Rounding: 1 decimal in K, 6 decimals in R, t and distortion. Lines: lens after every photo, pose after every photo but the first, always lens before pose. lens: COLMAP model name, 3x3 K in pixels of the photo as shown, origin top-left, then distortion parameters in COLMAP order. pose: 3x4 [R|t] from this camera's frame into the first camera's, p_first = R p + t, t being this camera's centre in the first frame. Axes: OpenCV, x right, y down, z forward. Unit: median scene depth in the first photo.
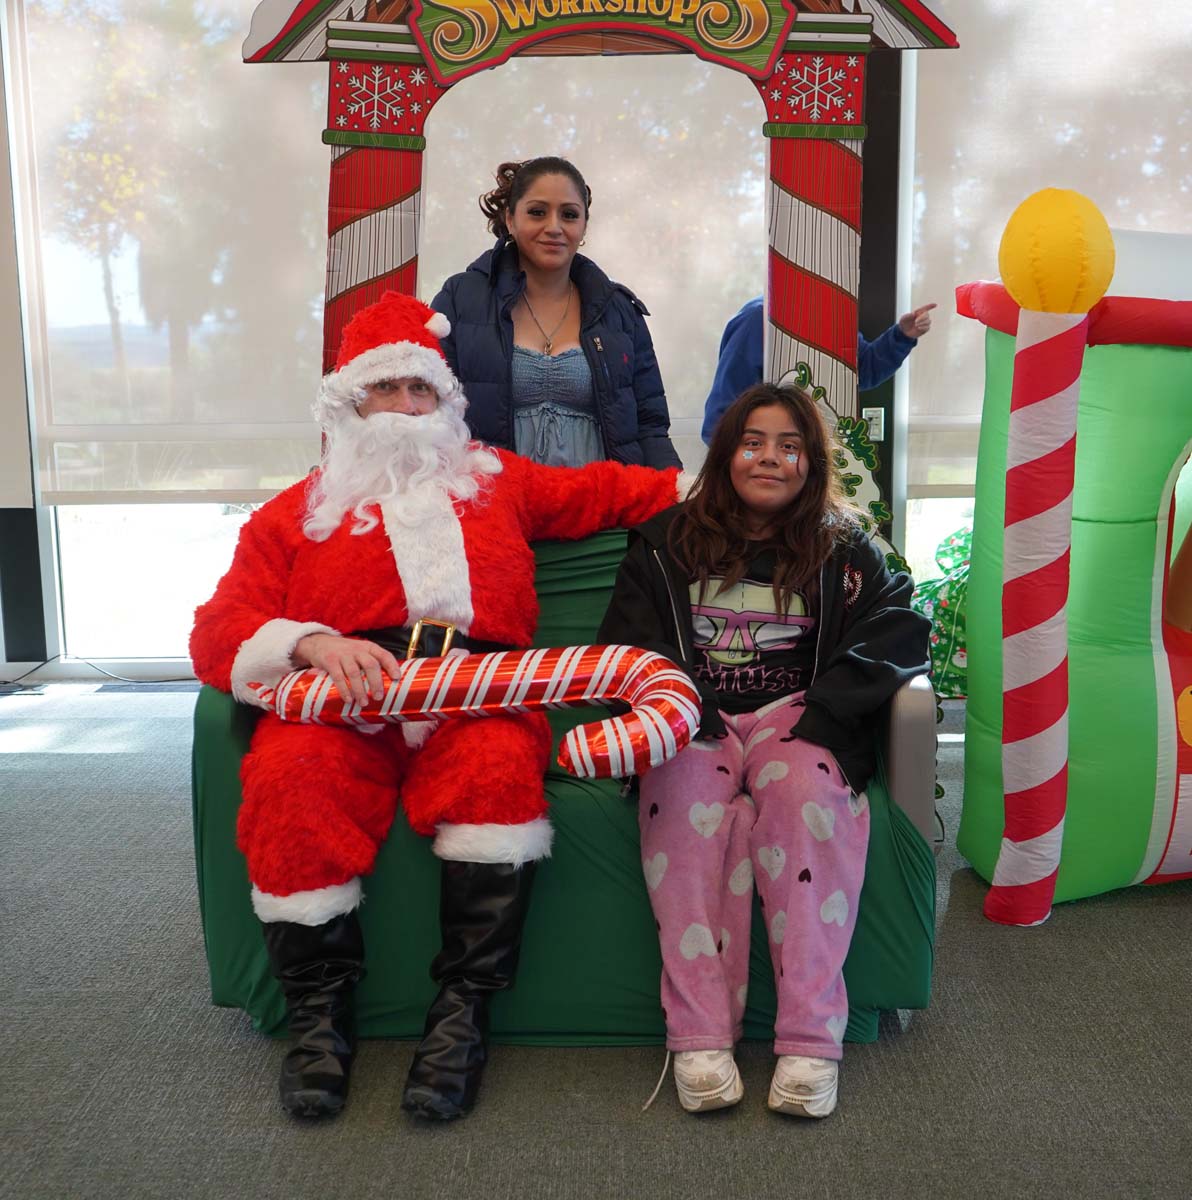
lens RADIAL K [[1649.3, 0, 596.5], [0, 1649.3, 637.0], [0, 0, 1]] dist [0.017706, -0.079041]
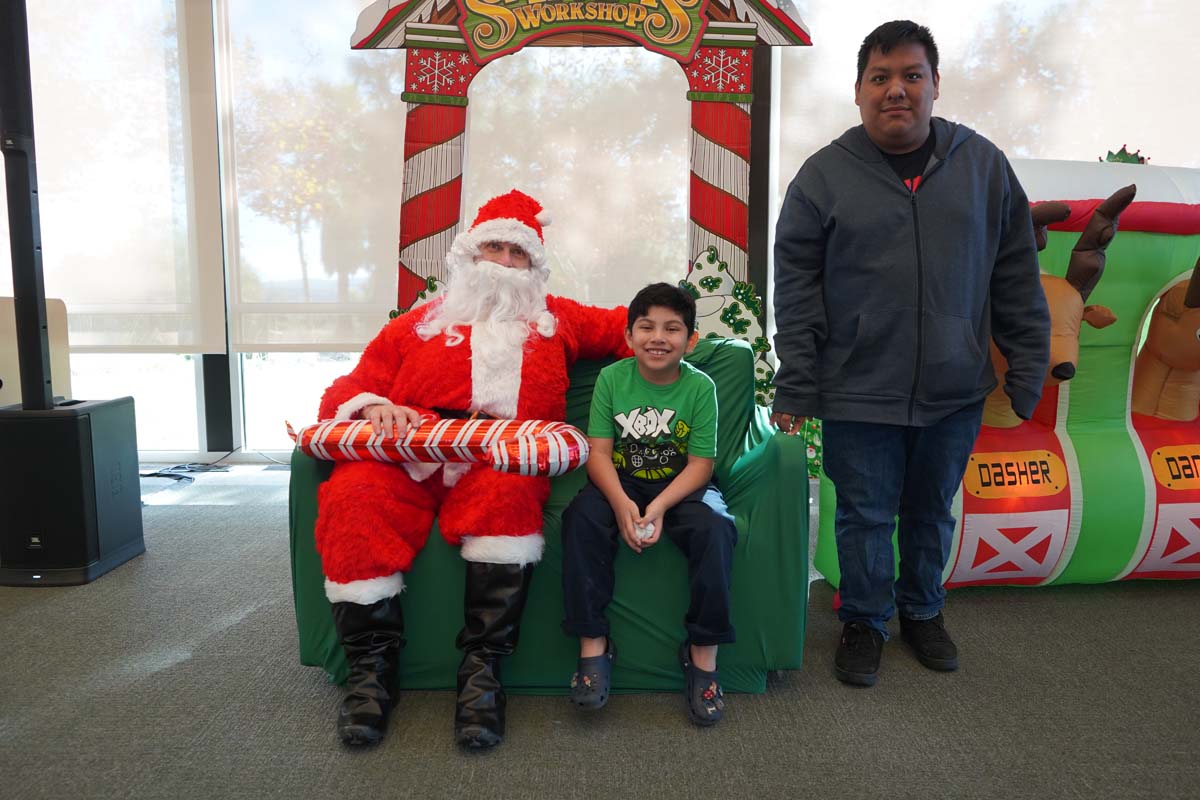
lens RADIAL K [[961.9, 0, 598.5], [0, 961.9, 401.0], [0, 0, 1]] dist [-0.010437, 0.005195]
pose [[0.999887, 0.009430, 0.011688, 0.010676], [-0.008664, 0.997921, -0.063868, 0.037112], [-0.012266, 0.063760, 0.997890, 0.122881]]
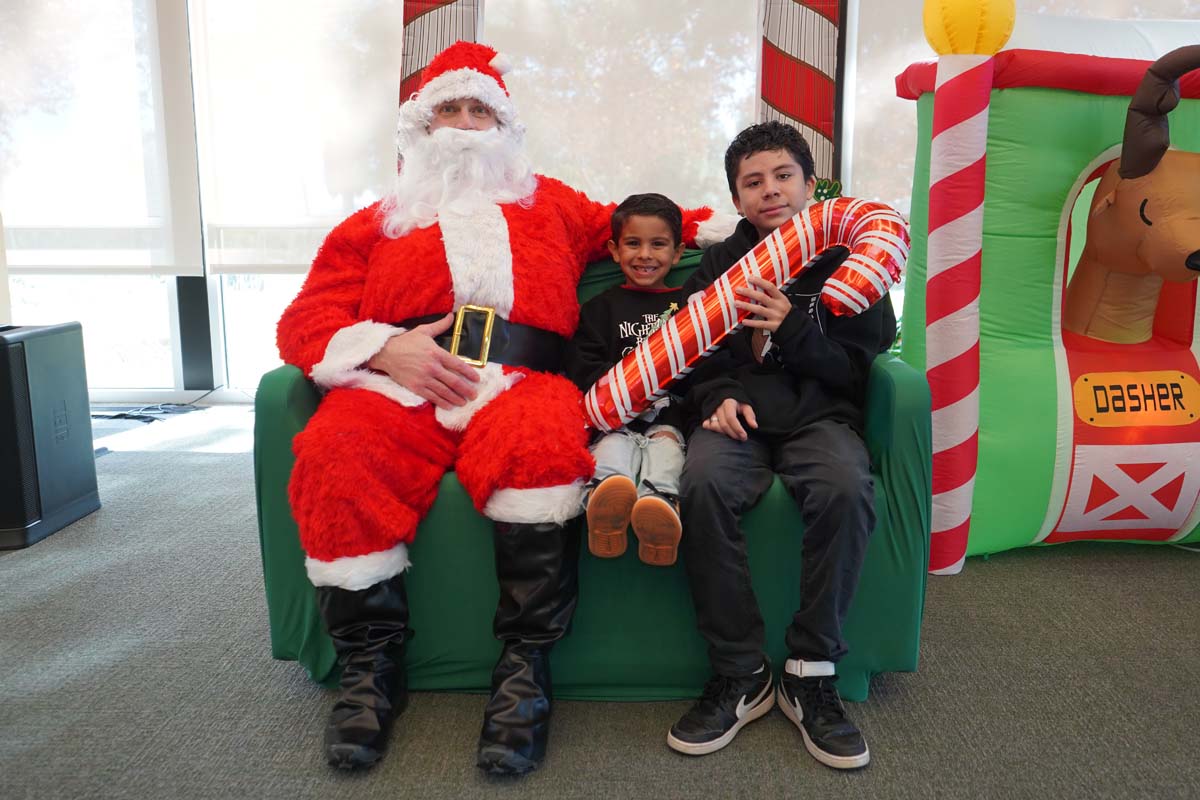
lens RADIAL K [[1045.4, 0, 602.5], [0, 1045.4, 395.0], [0, 0, 1]] dist [-0.002799, -0.002405]
pose [[0.999858, 0.011907, -0.011906, -0.001766], [-0.012014, 0.999887, -0.009000, 0.038233], [0.011798, 0.009142, 0.999889, 0.233612]]
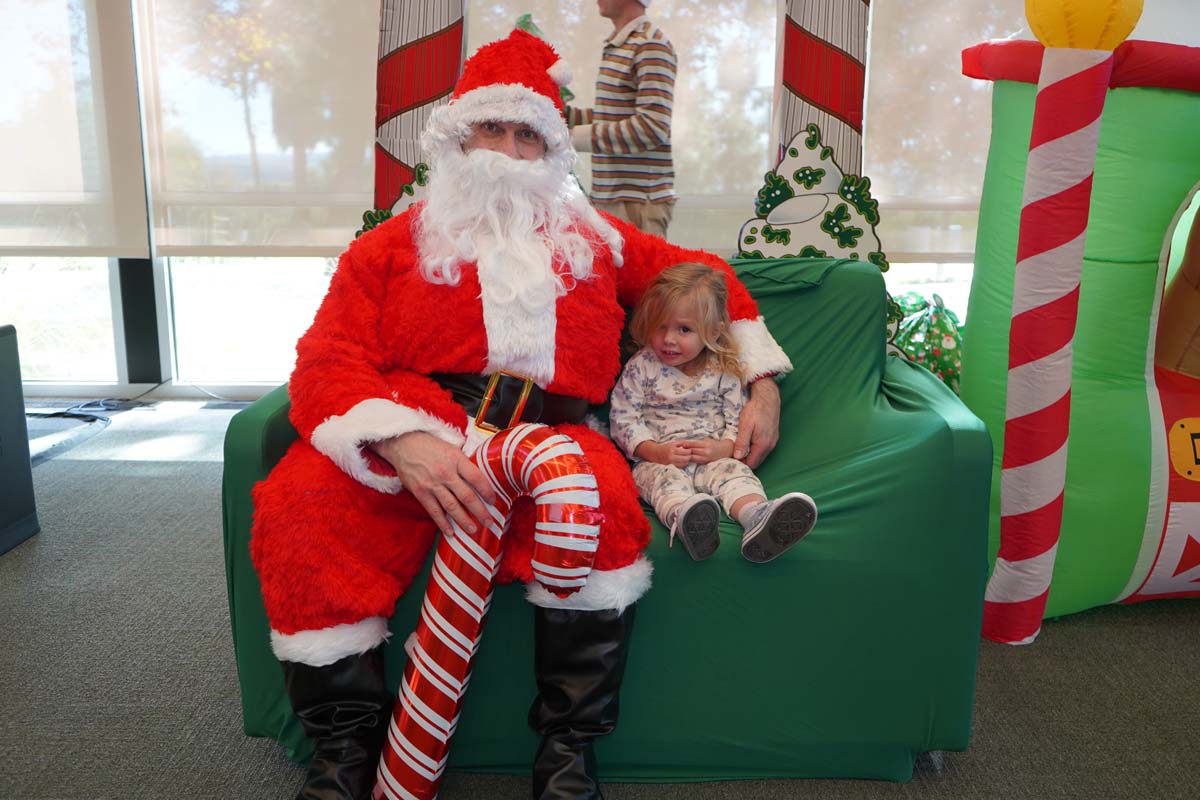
lens RADIAL K [[1110.2, 0, 600.8], [0, 1110.2, 402.1], [0, 0, 1]] dist [0.000786, 0.004856]
pose [[0.999758, 0.016002, 0.015068, -0.025499], [-0.016412, 0.999488, 0.027473, 0.000779], [-0.014621, -0.027713, 0.999509, 0.269108]]
